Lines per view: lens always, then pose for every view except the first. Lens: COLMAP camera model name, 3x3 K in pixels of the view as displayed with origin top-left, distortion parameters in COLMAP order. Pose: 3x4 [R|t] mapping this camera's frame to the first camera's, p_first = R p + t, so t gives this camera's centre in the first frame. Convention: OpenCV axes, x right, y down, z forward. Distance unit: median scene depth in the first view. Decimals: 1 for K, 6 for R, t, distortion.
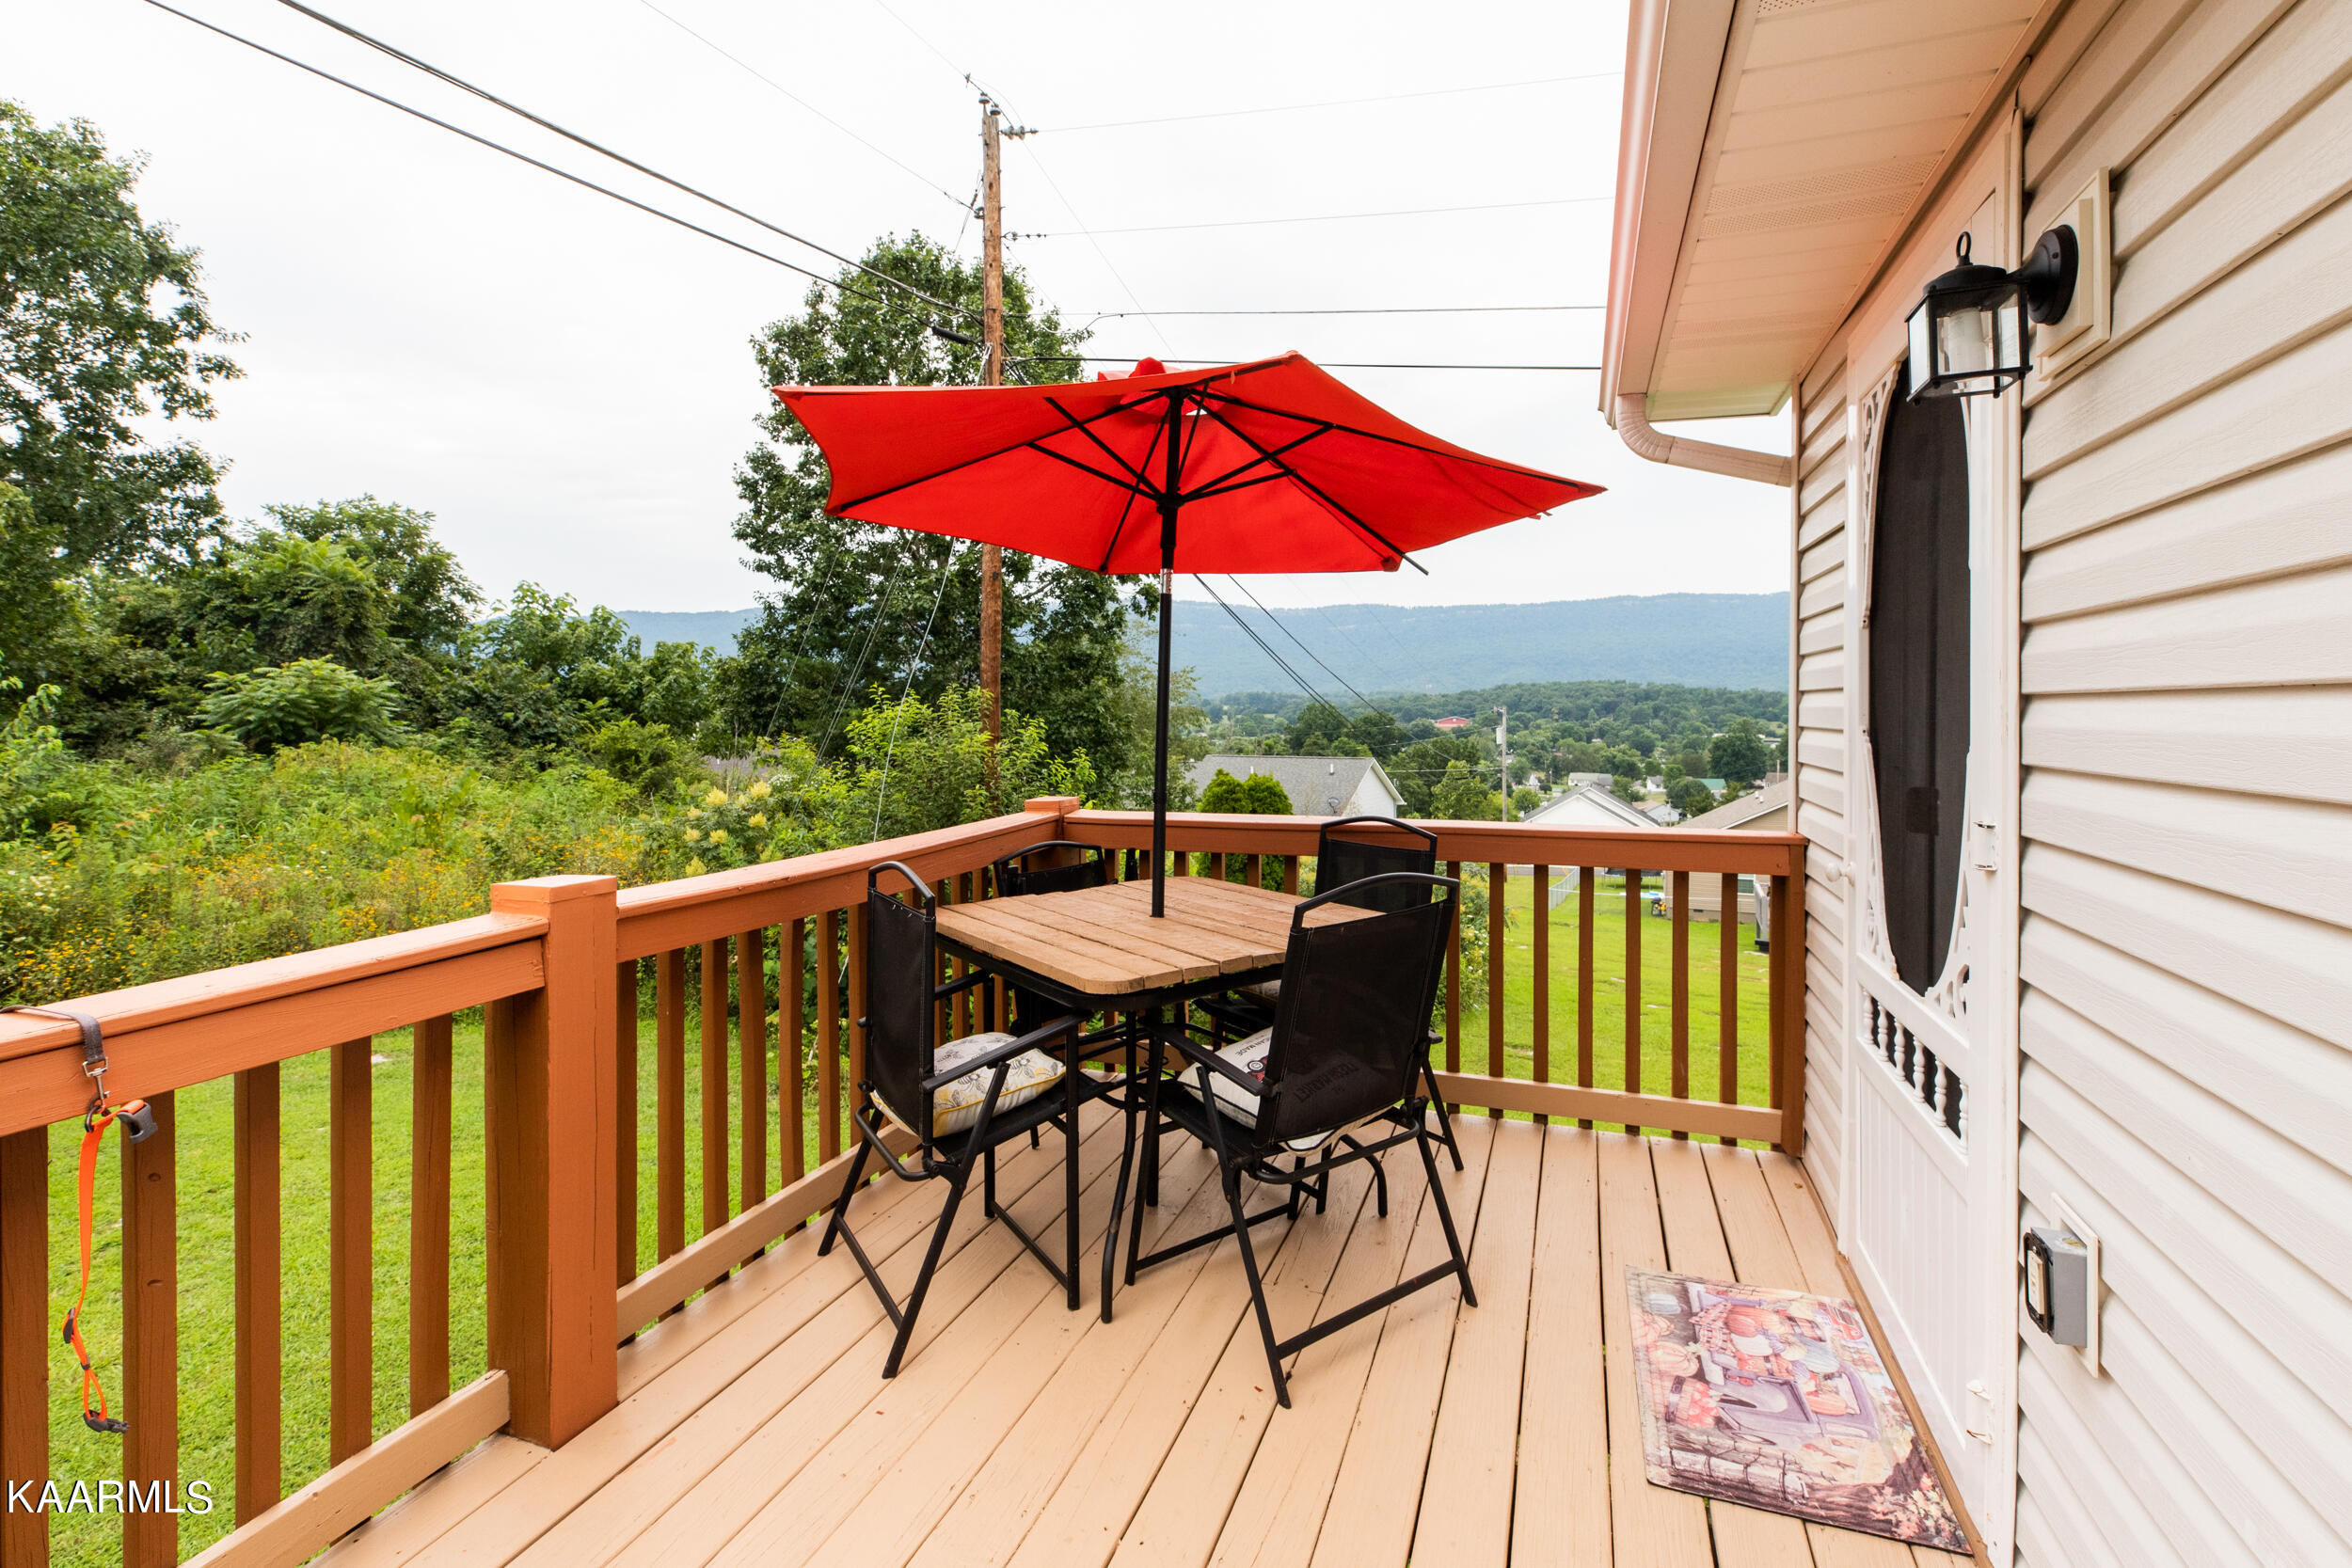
lens RADIAL K [[1088.0, 0, 1172.5], [0, 1088.0, 725.5], [0, 0, 1]] dist [0.003148, 0.000459]
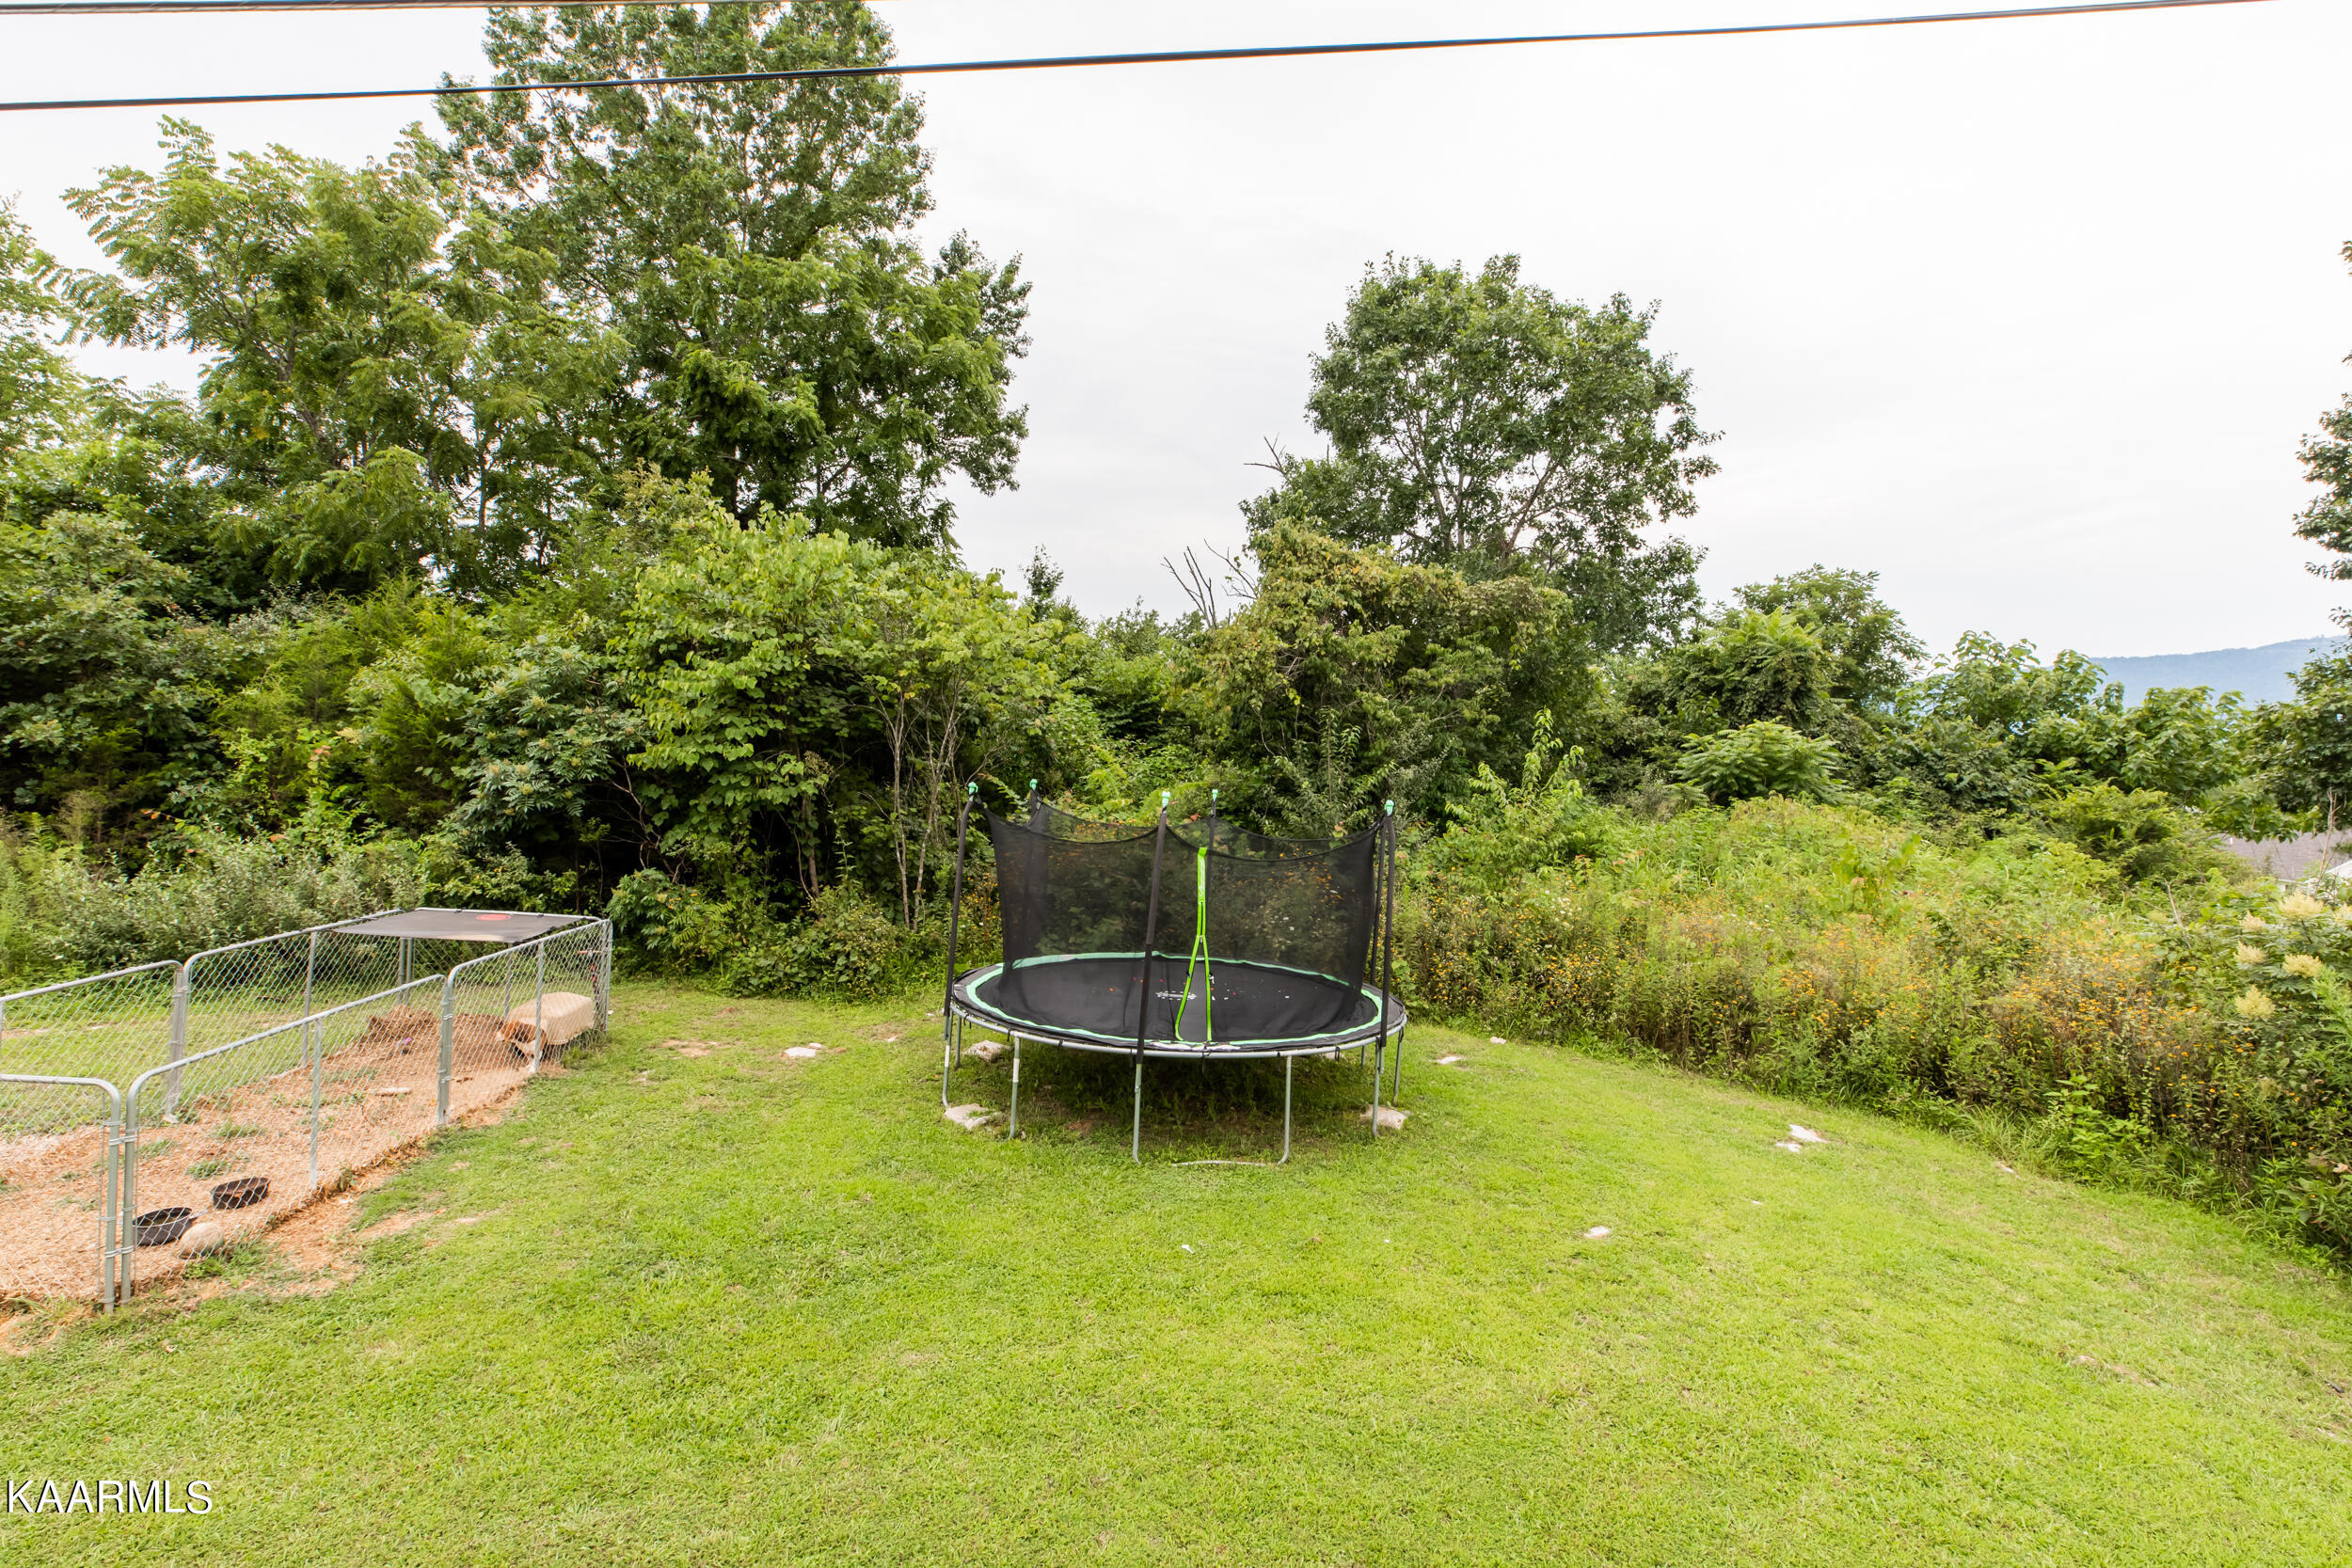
lens RADIAL K [[1048.1, 0, 1173.3], [0, 1048.1, 780.4], [0, 0, 1]] dist [0.002284, 0.000268]
pose [[0.381666, 0.025127, -0.923959, -0.038491], [-0.028026, 0.999485, 0.015604, -0.001192], [0.923875, 0.019939, 0.382174, 0.048270]]
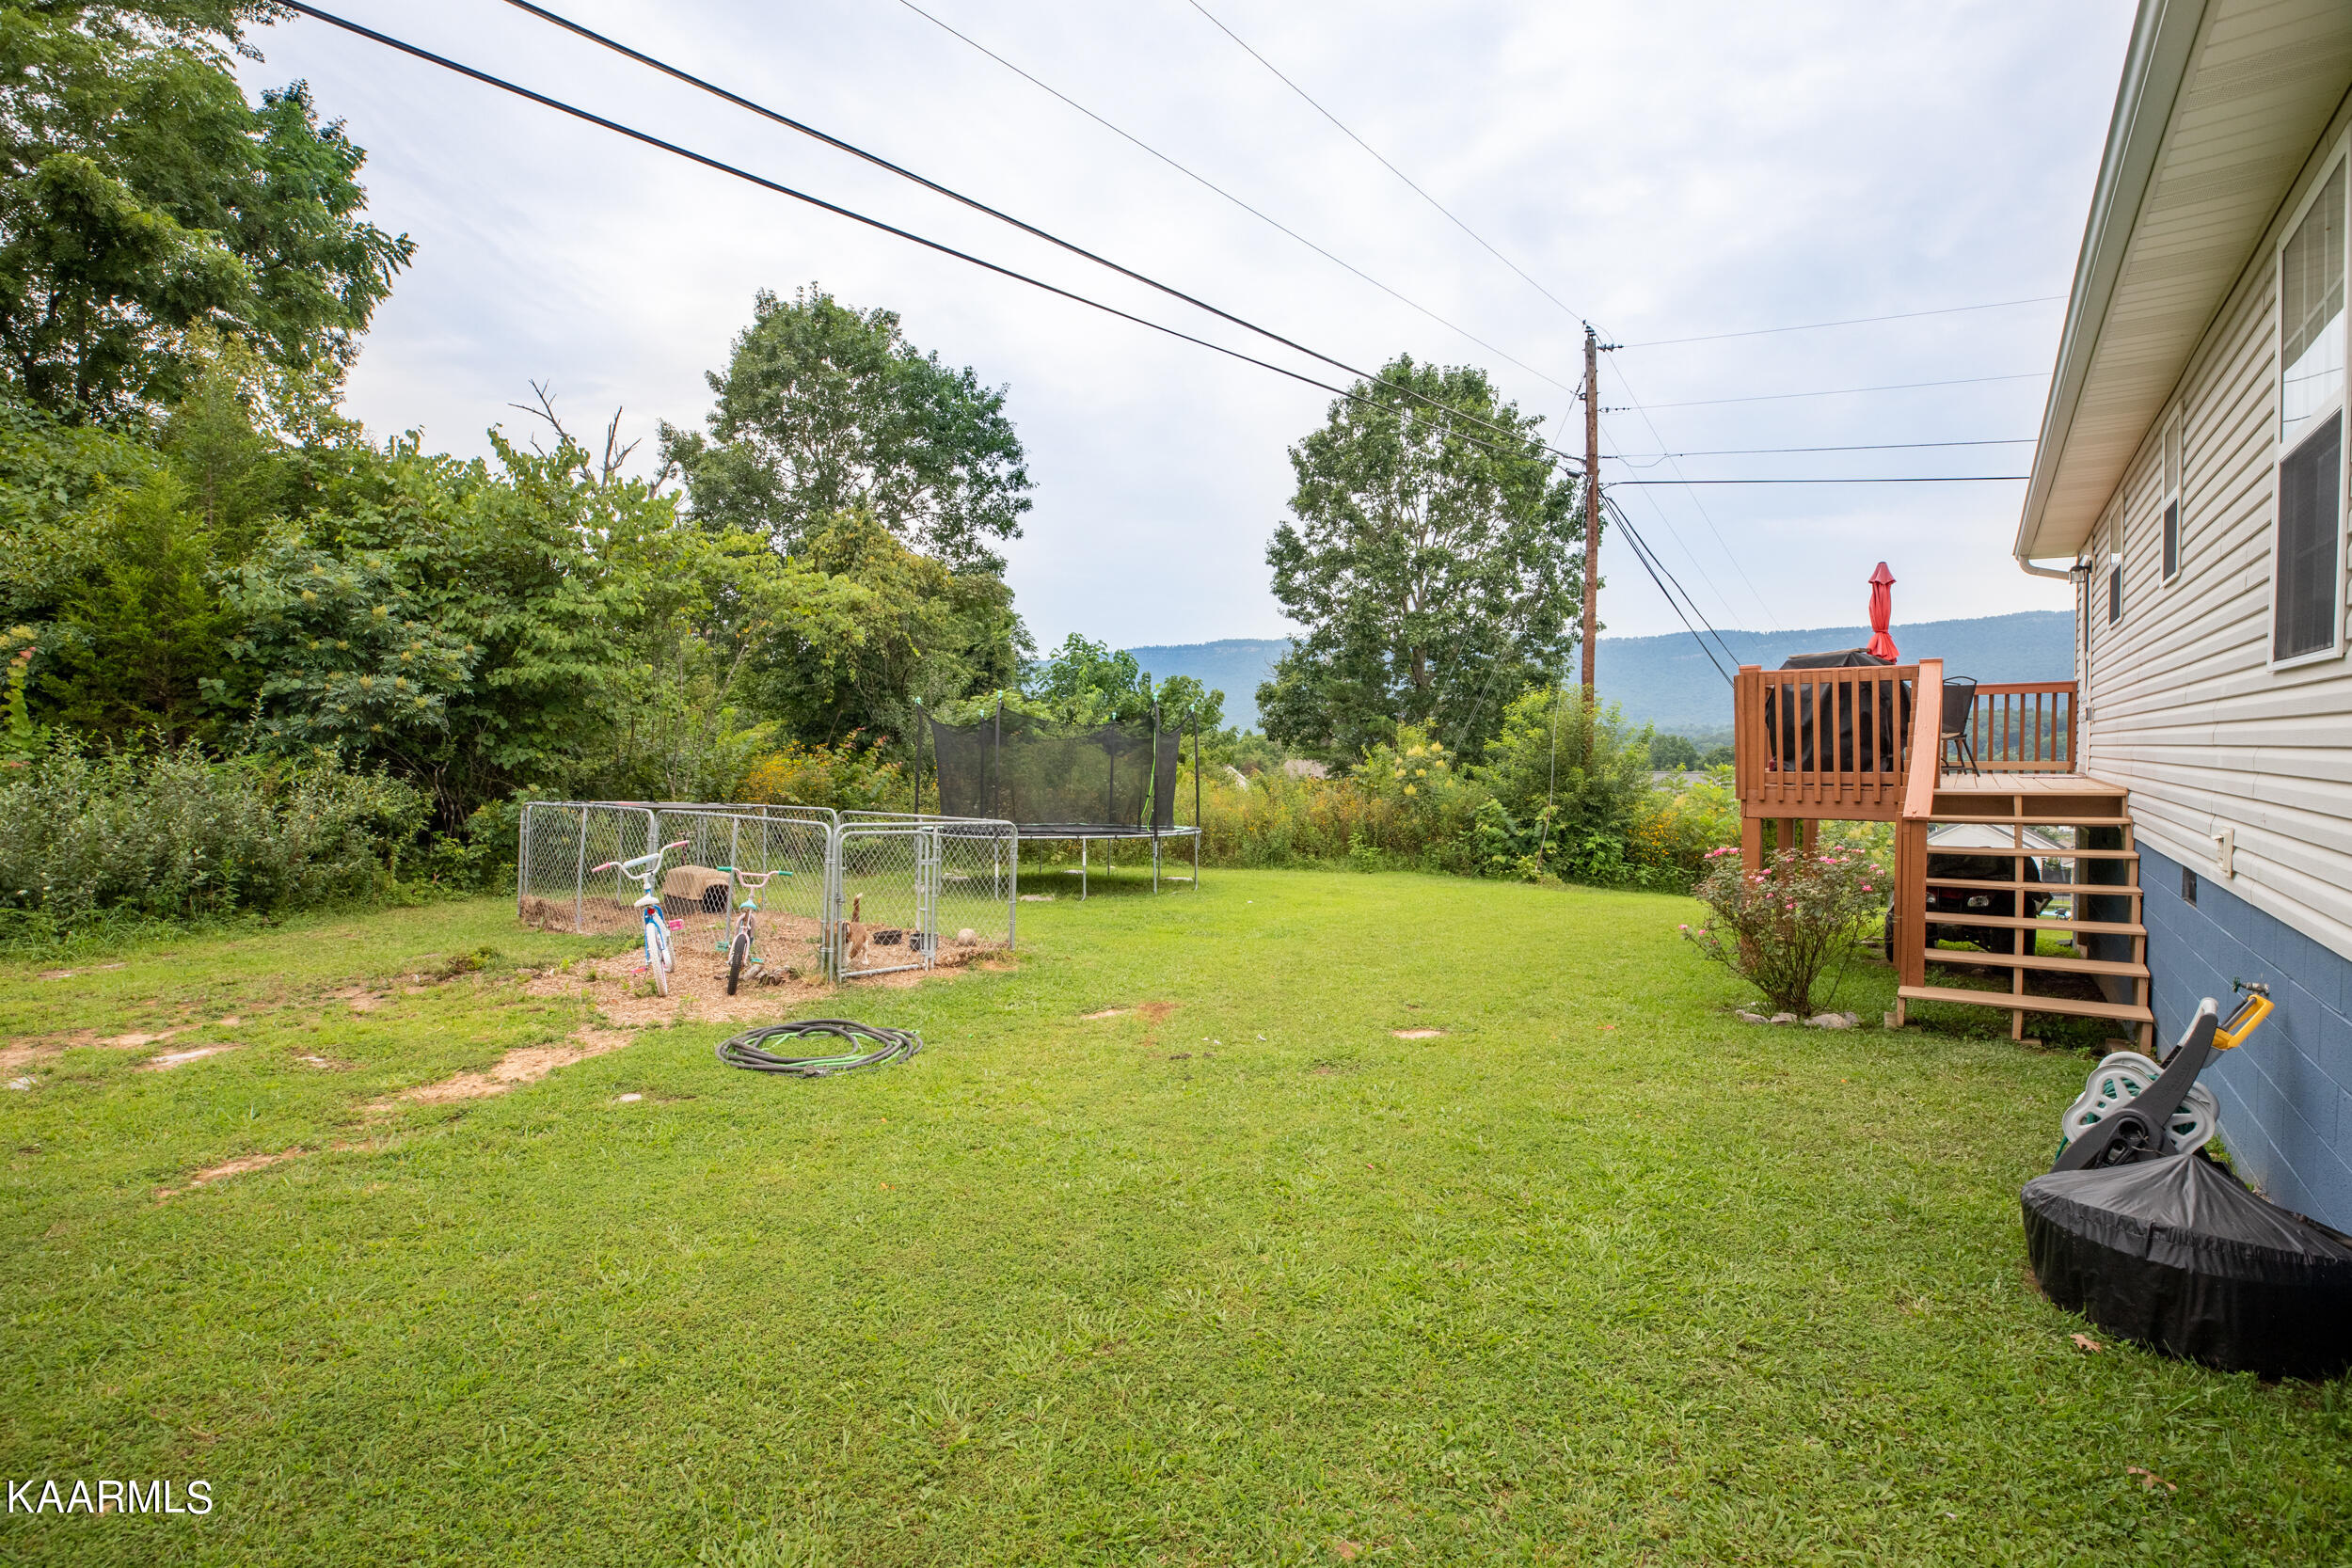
lens RADIAL K [[1091.7, 0, 1182.4], [0, 1091.7, 752.5], [0, 0, 1]] dist [-0.040735, 0.018592]
pose [[0.959544, -0.003327, -0.281539, -0.124040], [0.000665, 0.999954, -0.009550, 0.036420], [0.281557, 0.008976, 0.959502, -0.317068]]
